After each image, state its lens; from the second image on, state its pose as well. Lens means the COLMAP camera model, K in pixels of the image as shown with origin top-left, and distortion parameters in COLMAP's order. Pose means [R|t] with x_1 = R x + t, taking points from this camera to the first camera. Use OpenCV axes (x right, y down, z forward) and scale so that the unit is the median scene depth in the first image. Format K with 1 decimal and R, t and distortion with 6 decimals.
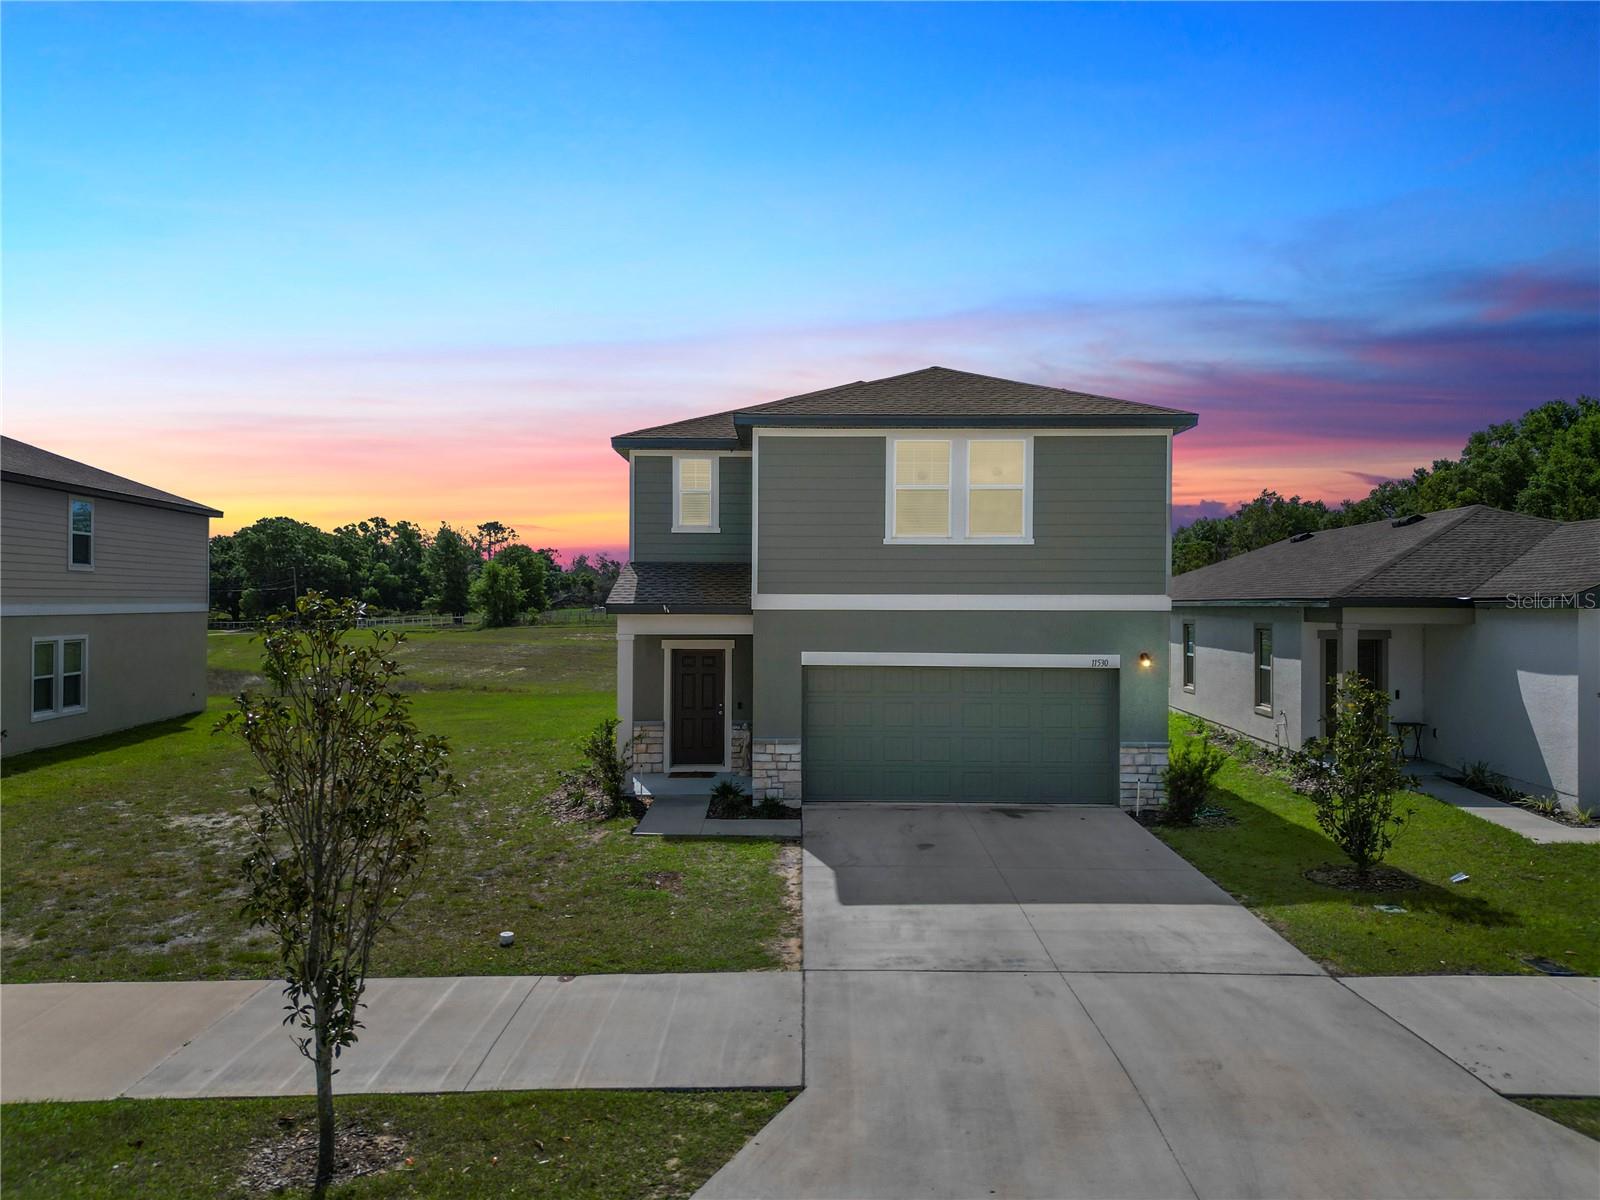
lens RADIAL K [[1130.3, 0, 805.5], [0, 1130.3, 597.2], [0, 0, 1]] dist [0.079789, -0.081034]
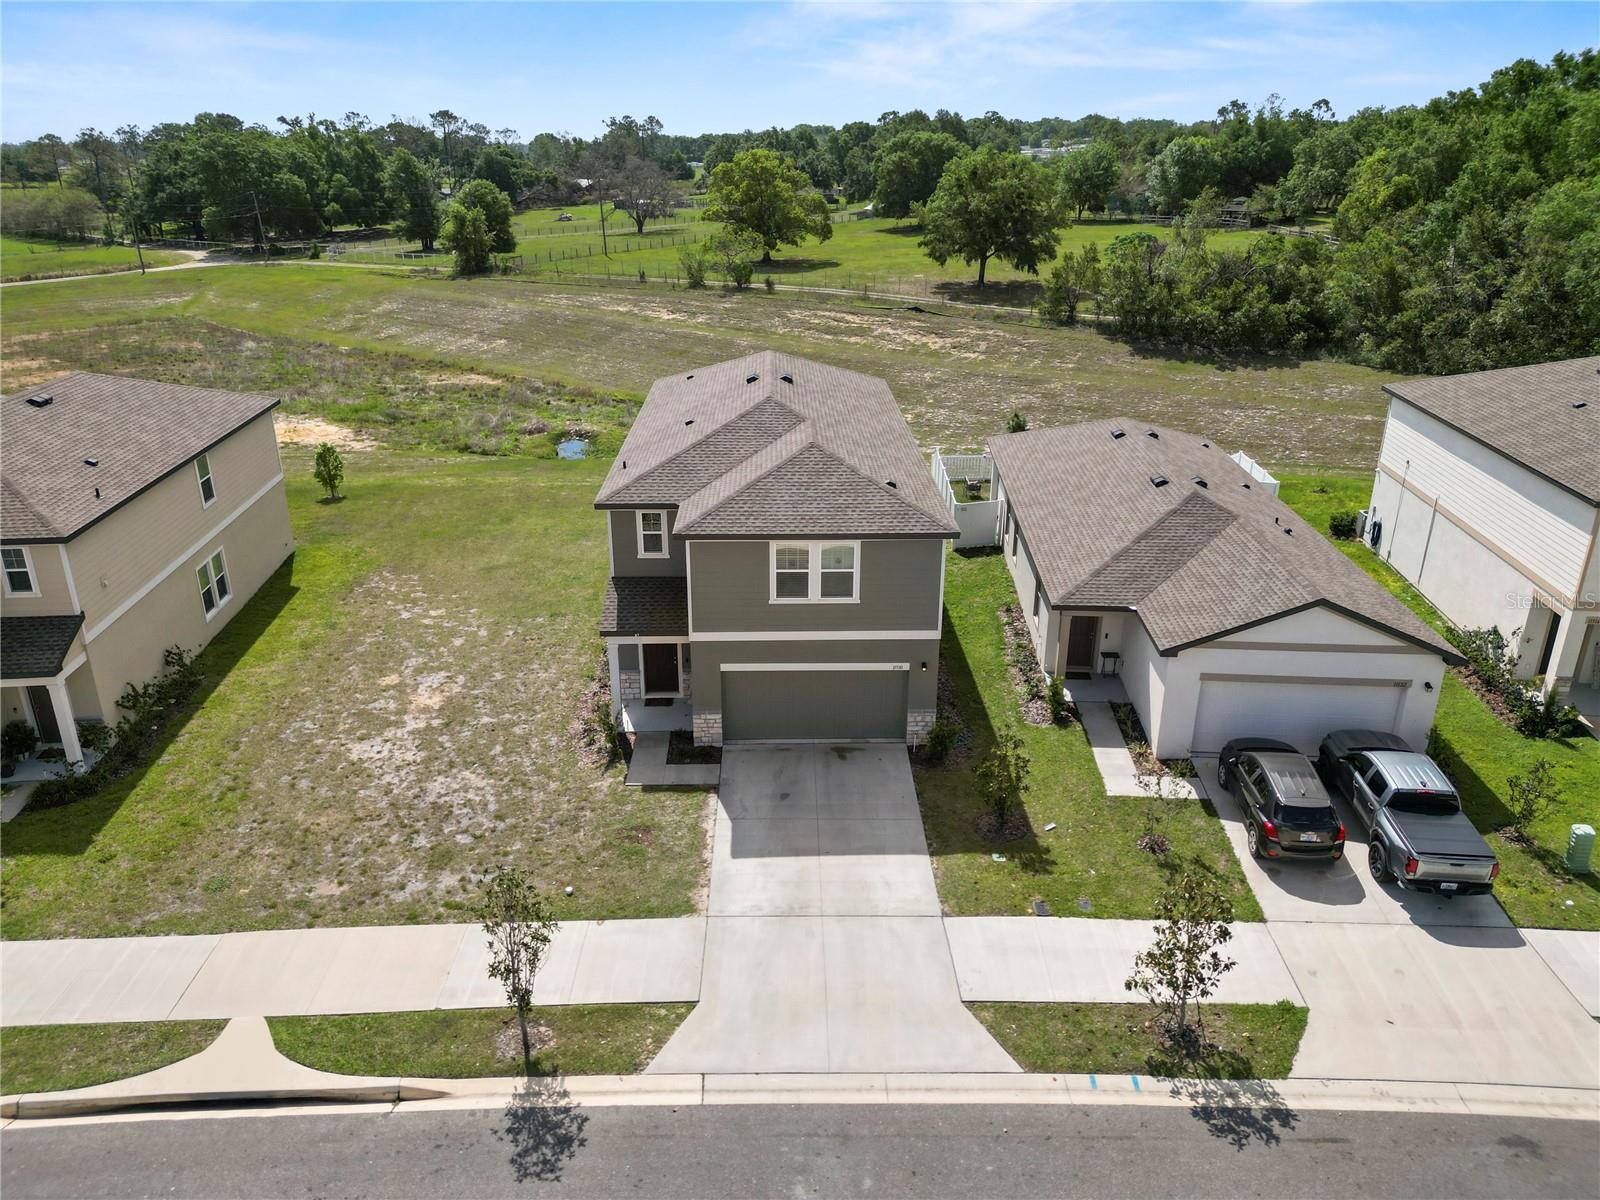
lens RADIAL K [[1130.3, 0, 805.5], [0, 1130.3, 597.2], [0, 0, 1]] dist [0.079789, -0.081034]
pose [[0.999874, -0.007803, 0.013796, 0.100504], [0.002118, 0.928390, 0.371601, -0.660144], [-0.015707, -0.371525, 0.928290, -0.509574]]
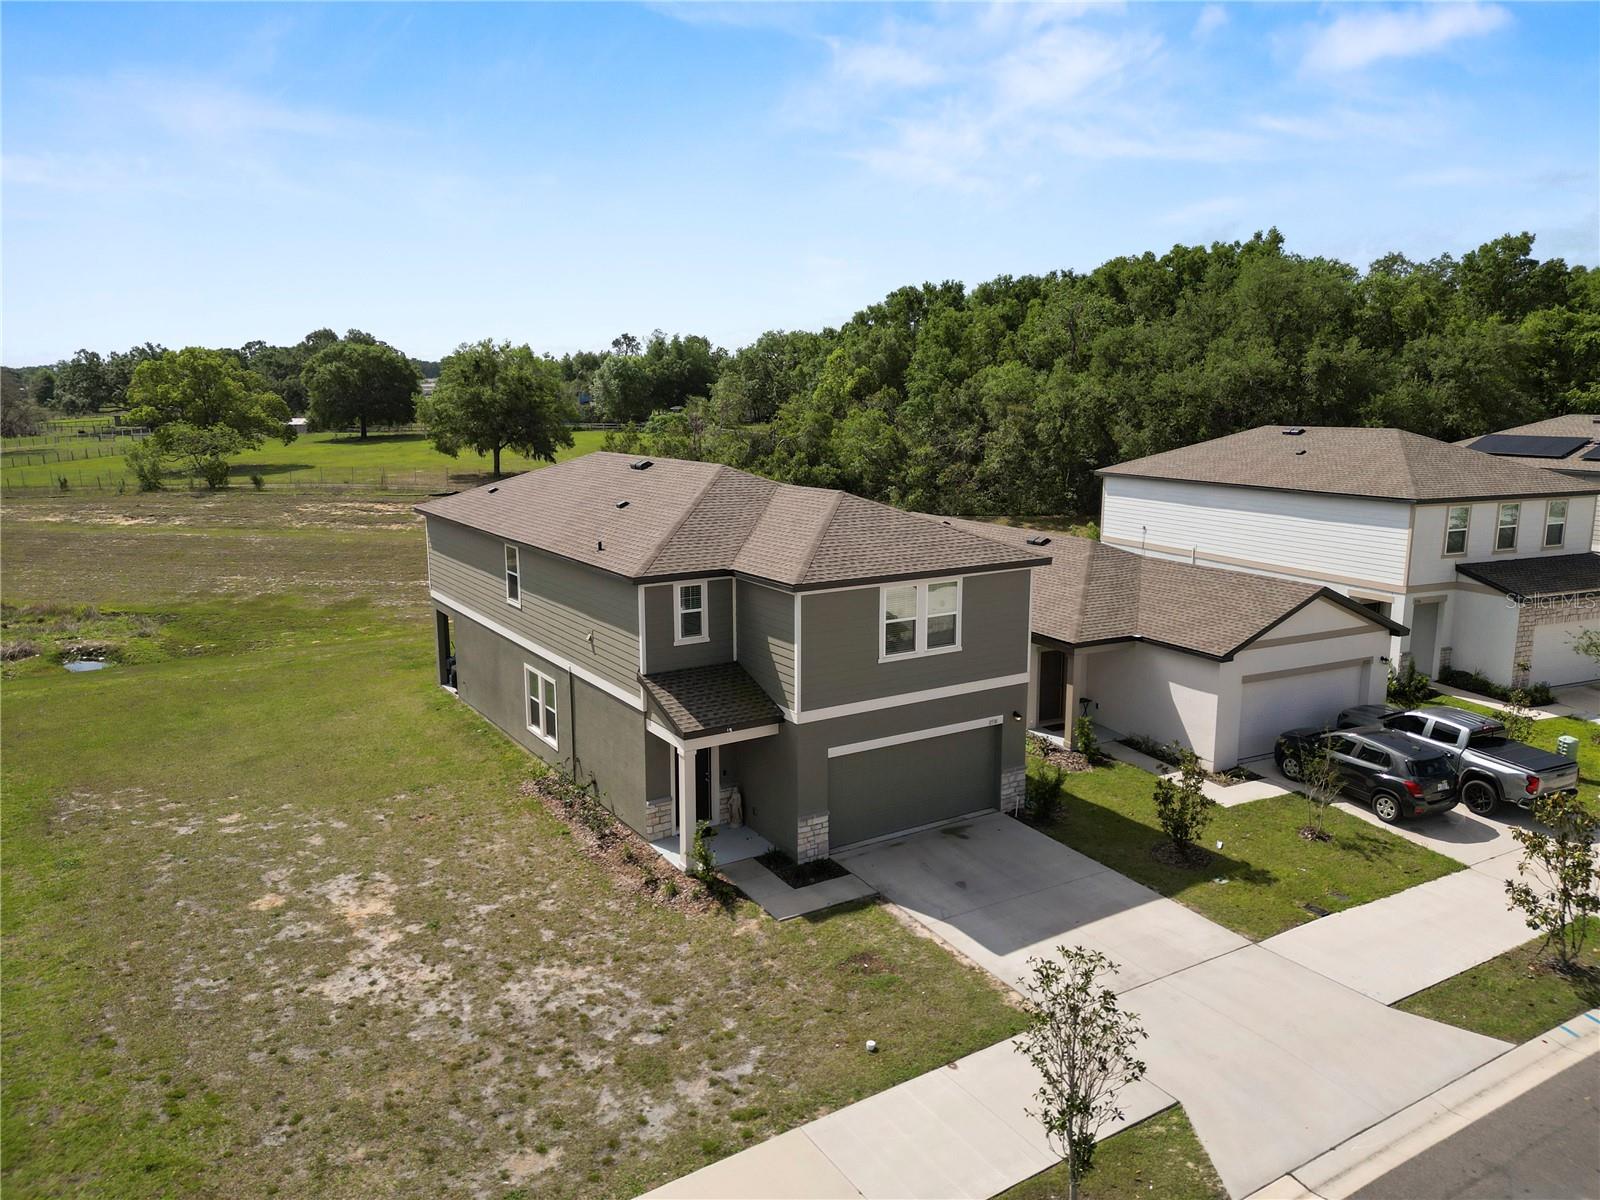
lens RADIAL K [[1126.2, 0, 805.4], [0, 1126.2, 577.0], [0, 0, 1]] dist [0.065200, -0.061641]
pose [[0.846432, -0.089536, 0.524916, -0.716865], [0.001028, 0.986035, 0.166533, -0.379682], [-0.532496, -0.140419, 0.834704, -0.085490]]
